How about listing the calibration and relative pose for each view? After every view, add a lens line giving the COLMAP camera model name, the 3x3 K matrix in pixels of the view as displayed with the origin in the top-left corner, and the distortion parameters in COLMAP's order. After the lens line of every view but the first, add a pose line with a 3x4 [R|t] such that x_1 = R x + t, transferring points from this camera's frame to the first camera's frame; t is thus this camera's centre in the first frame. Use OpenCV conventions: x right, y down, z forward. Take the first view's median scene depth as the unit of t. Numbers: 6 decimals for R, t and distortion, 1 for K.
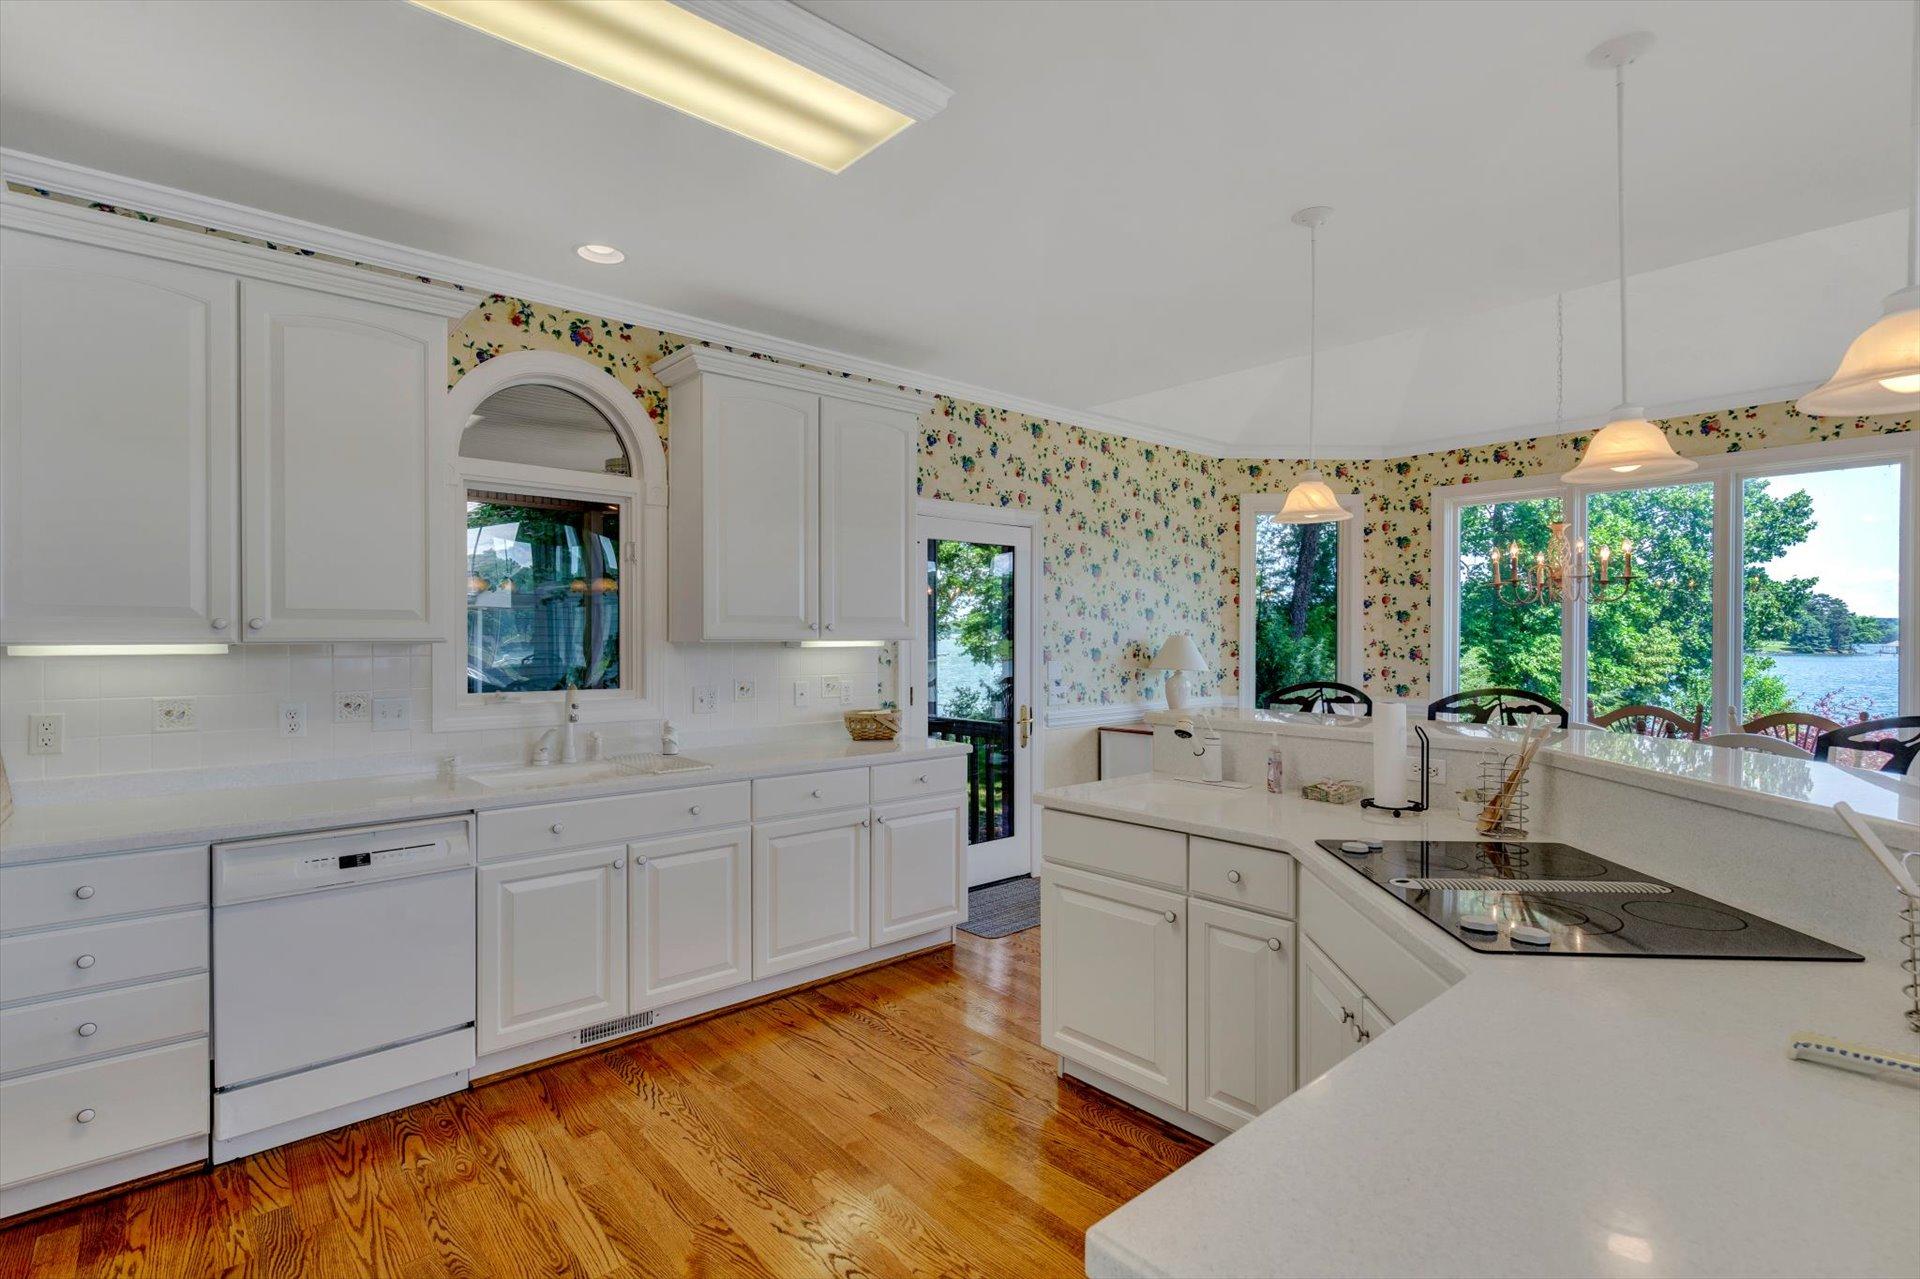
lens RADIAL K [[905.1, 0, 960.7], [0, 905.1, 640.2], [0, 0, 1]] dist [0.002261, 0.000672]
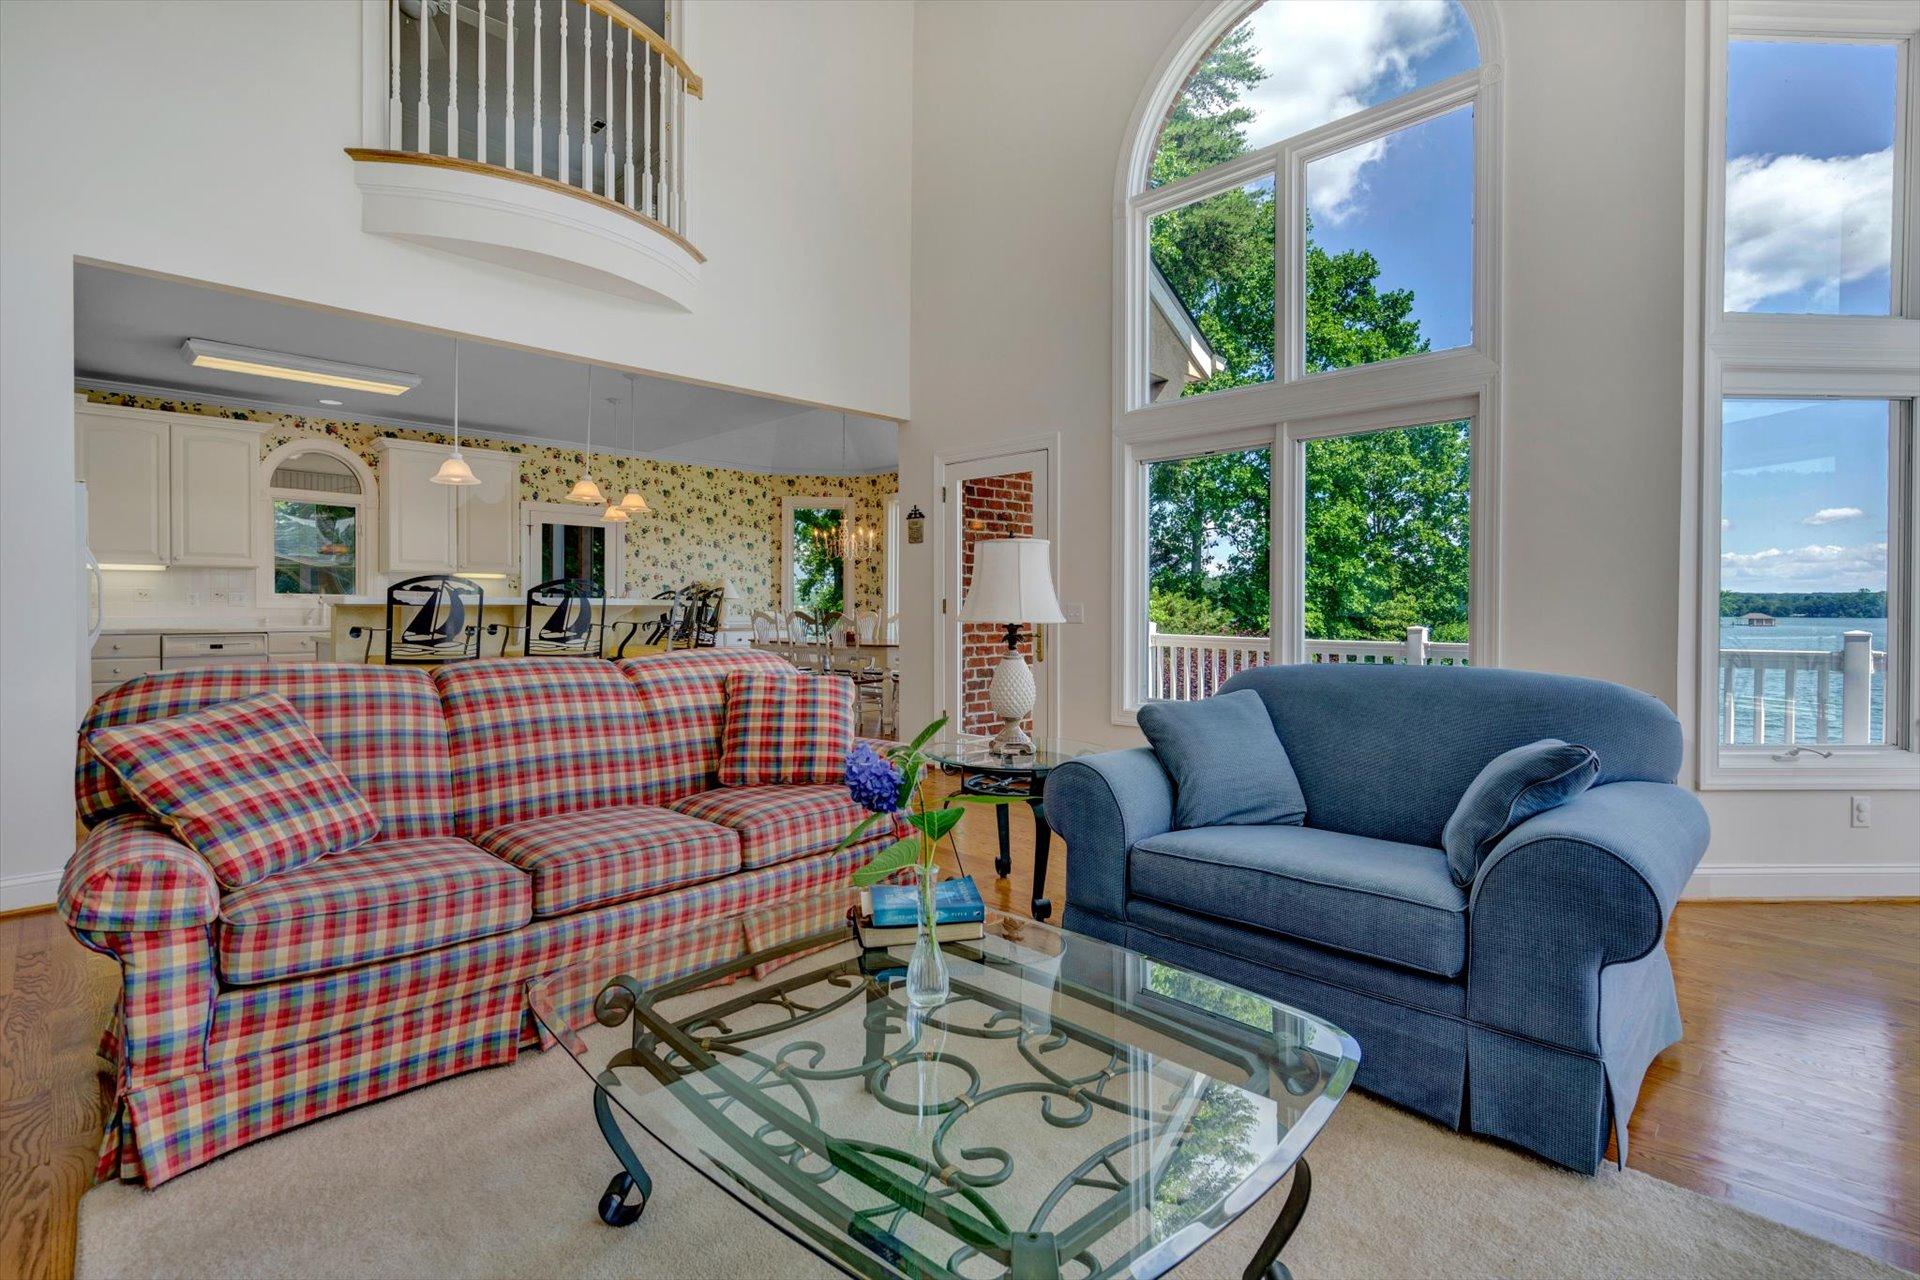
lens RADIAL K [[905.1, 0, 944.1], [0, 905.1, 612.7], [0, 0, 1]] dist [0.002261, 0.000672]
pose [[0.998202, 0.000624, 0.059934, 0.699730], [-0.000448, 0.999996, -0.002951, 0.081486], [-0.059935, 0.002919, 0.998198, -0.958100]]
